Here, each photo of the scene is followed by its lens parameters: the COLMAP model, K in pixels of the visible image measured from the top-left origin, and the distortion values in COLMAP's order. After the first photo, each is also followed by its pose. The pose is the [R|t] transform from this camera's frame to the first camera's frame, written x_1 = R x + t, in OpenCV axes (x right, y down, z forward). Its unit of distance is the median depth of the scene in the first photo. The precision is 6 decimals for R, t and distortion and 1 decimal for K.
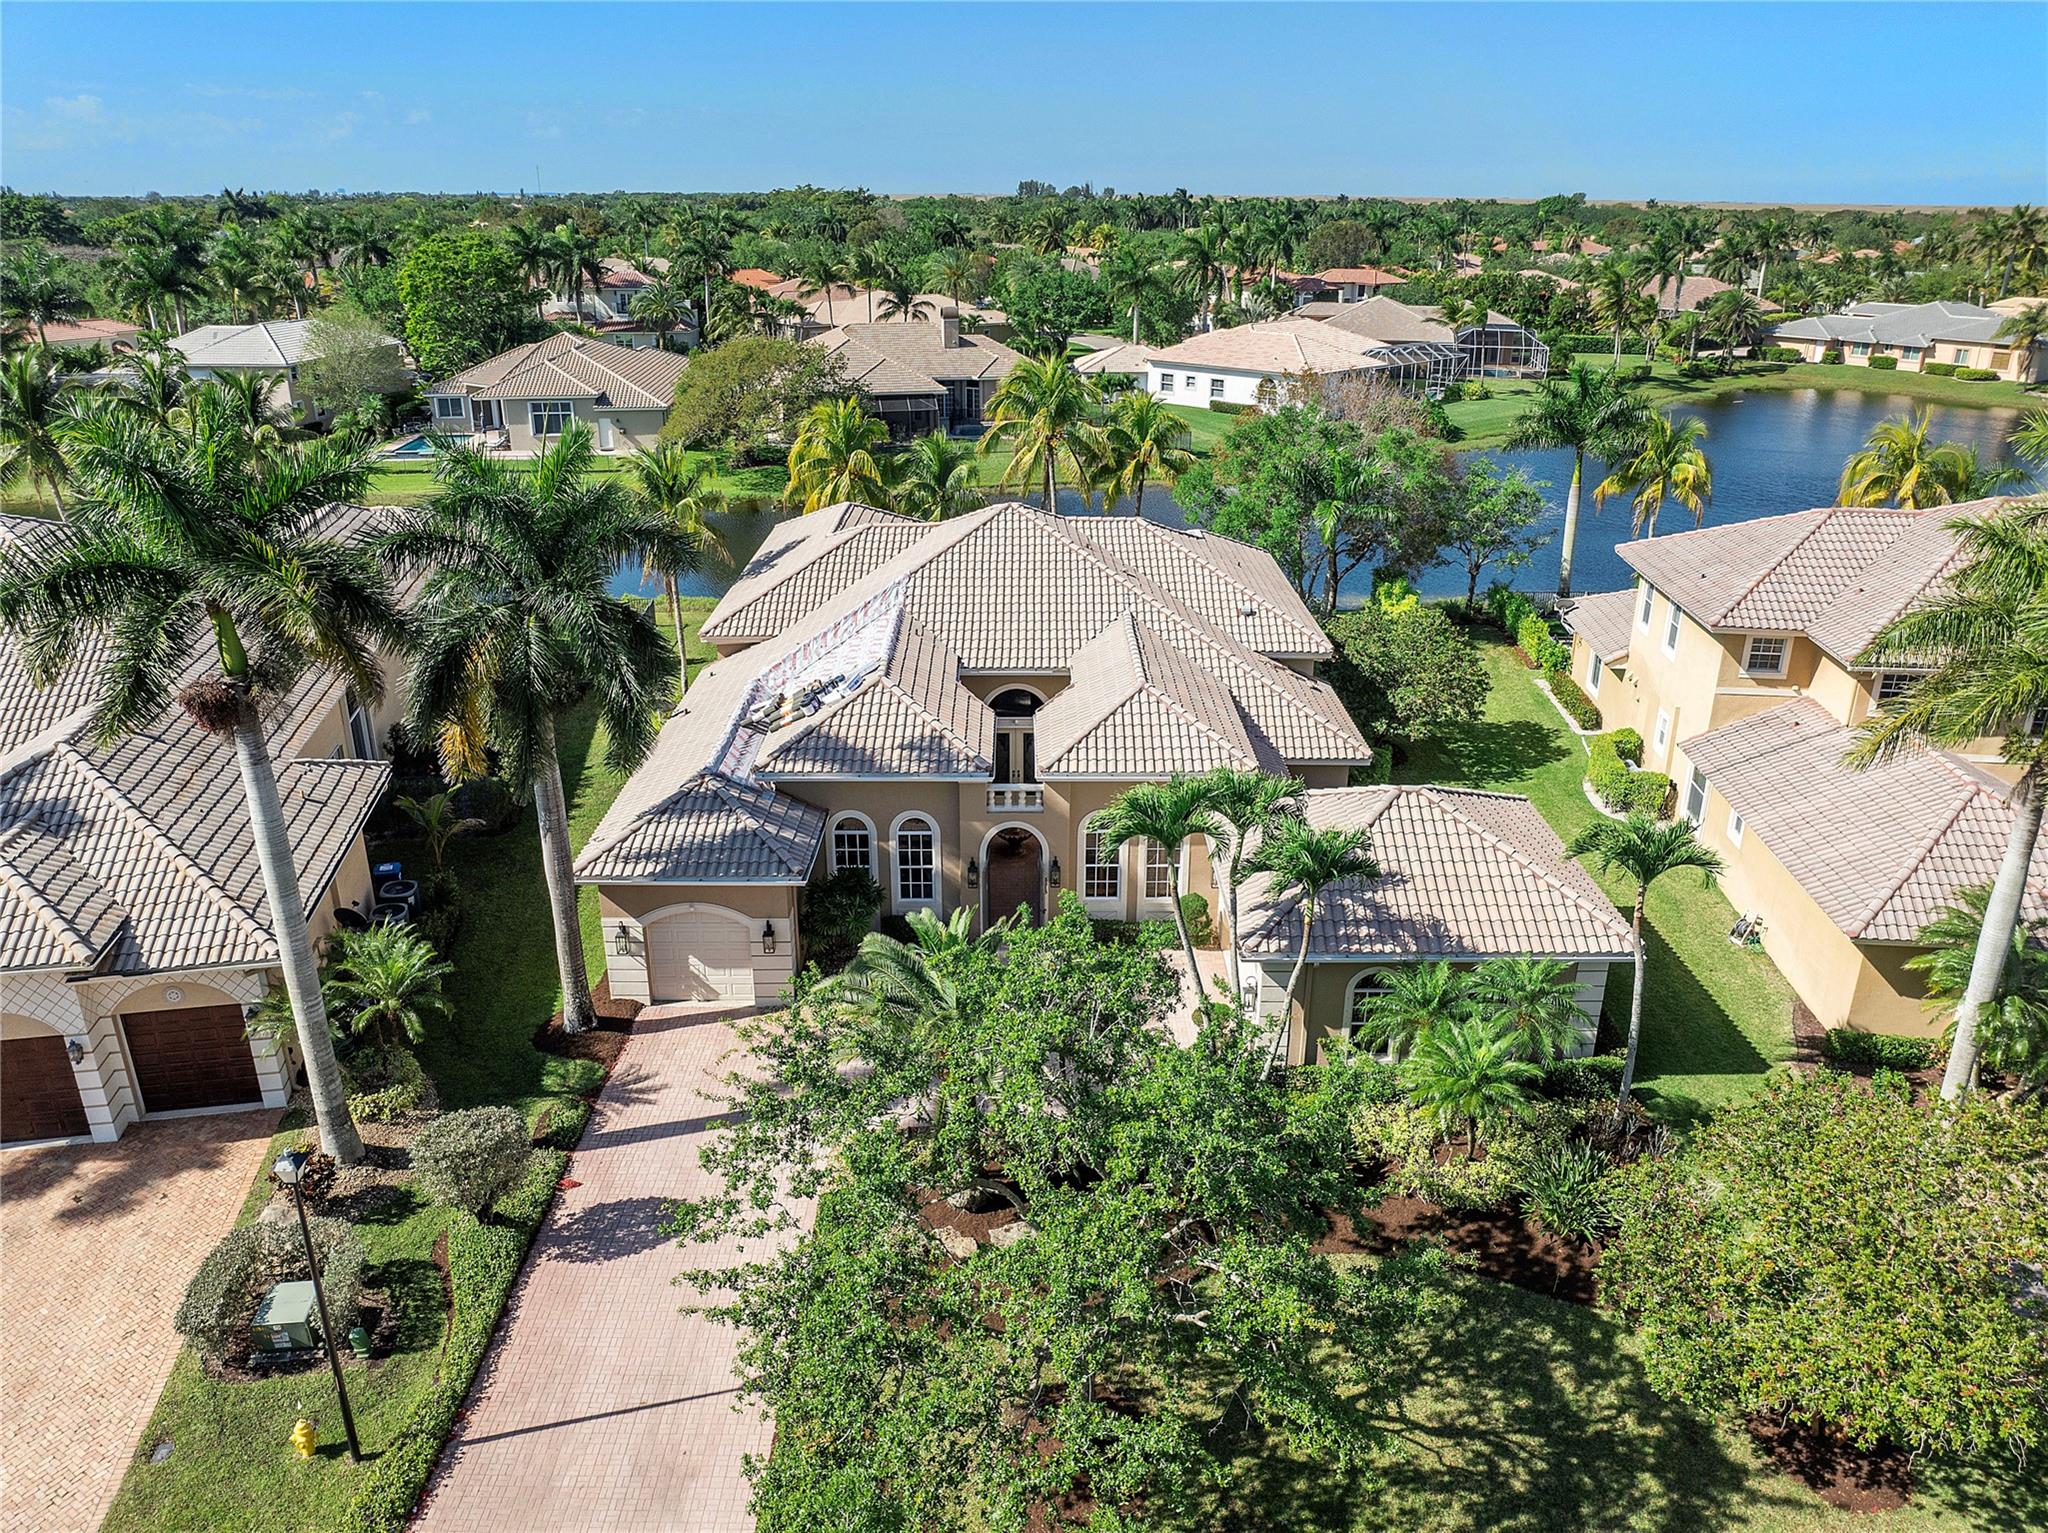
lens RADIAL K [[1446.3, 0, 1024.0], [0, 1446.3, 766.5], [0, 0, 1]] dist [-0.006138, 0.000155]
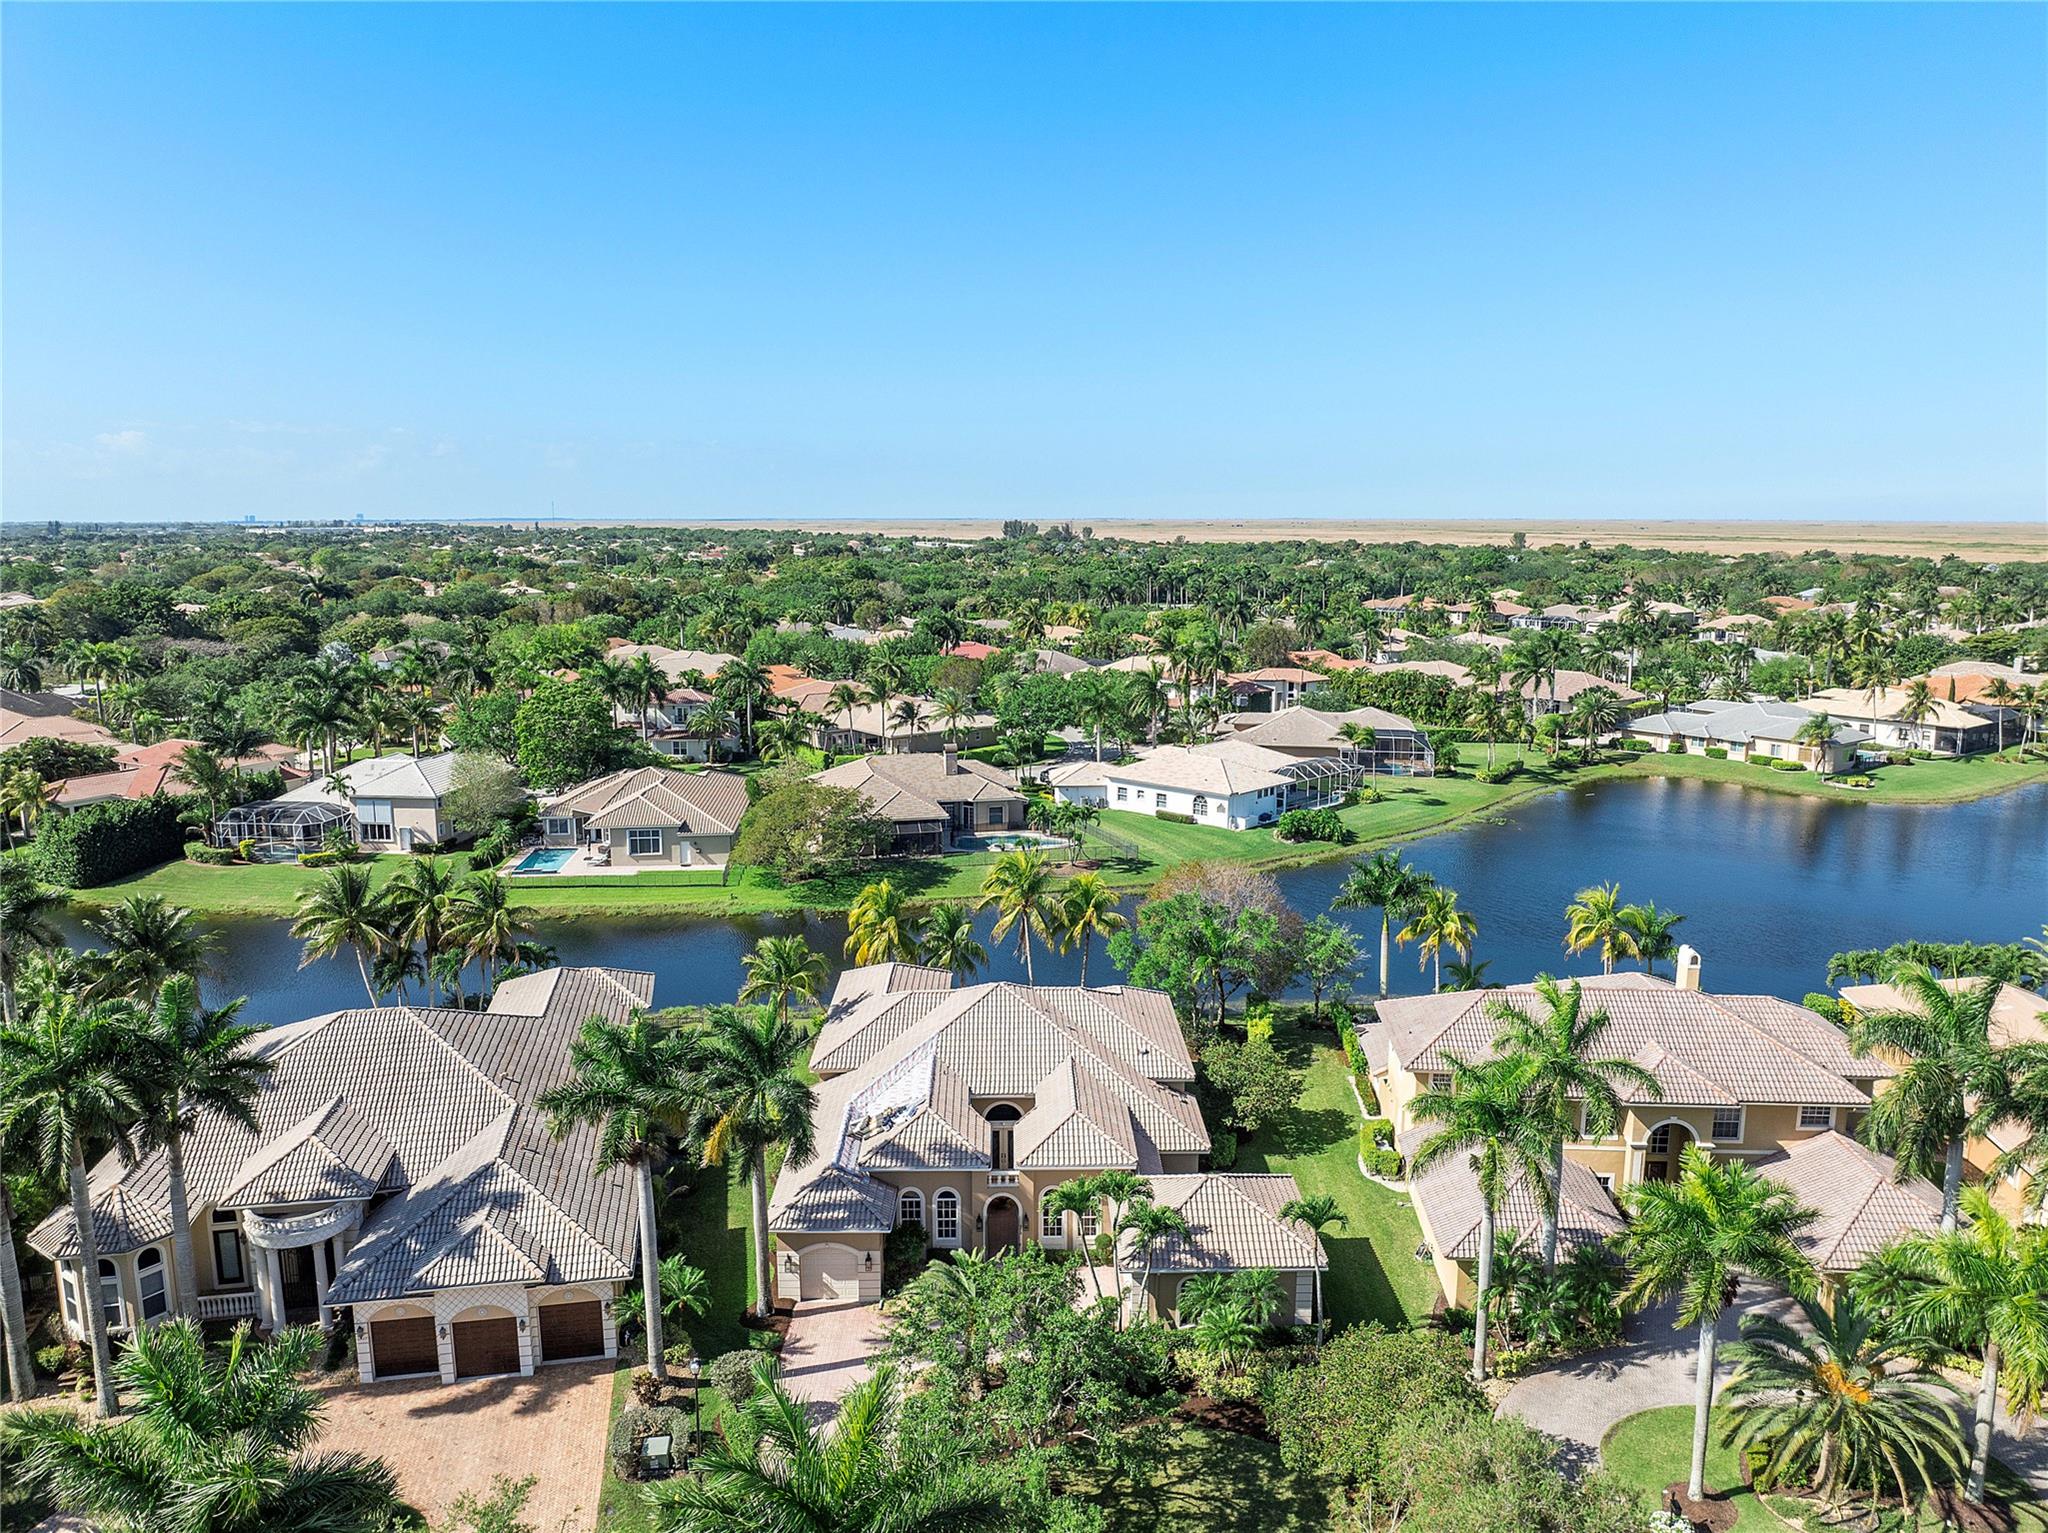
lens RADIAL K [[1474.9, 0, 1024.0], [0, 1474.9, 766.5], [0, 0, 1]] dist [0.005632, -0.078151]
pose [[0.999941, -0.005670, 0.009251, 0.005882], [0.007402, 0.979868, -0.199509, -0.112160], [-0.007933, 0.199565, 0.979852, -0.873837]]
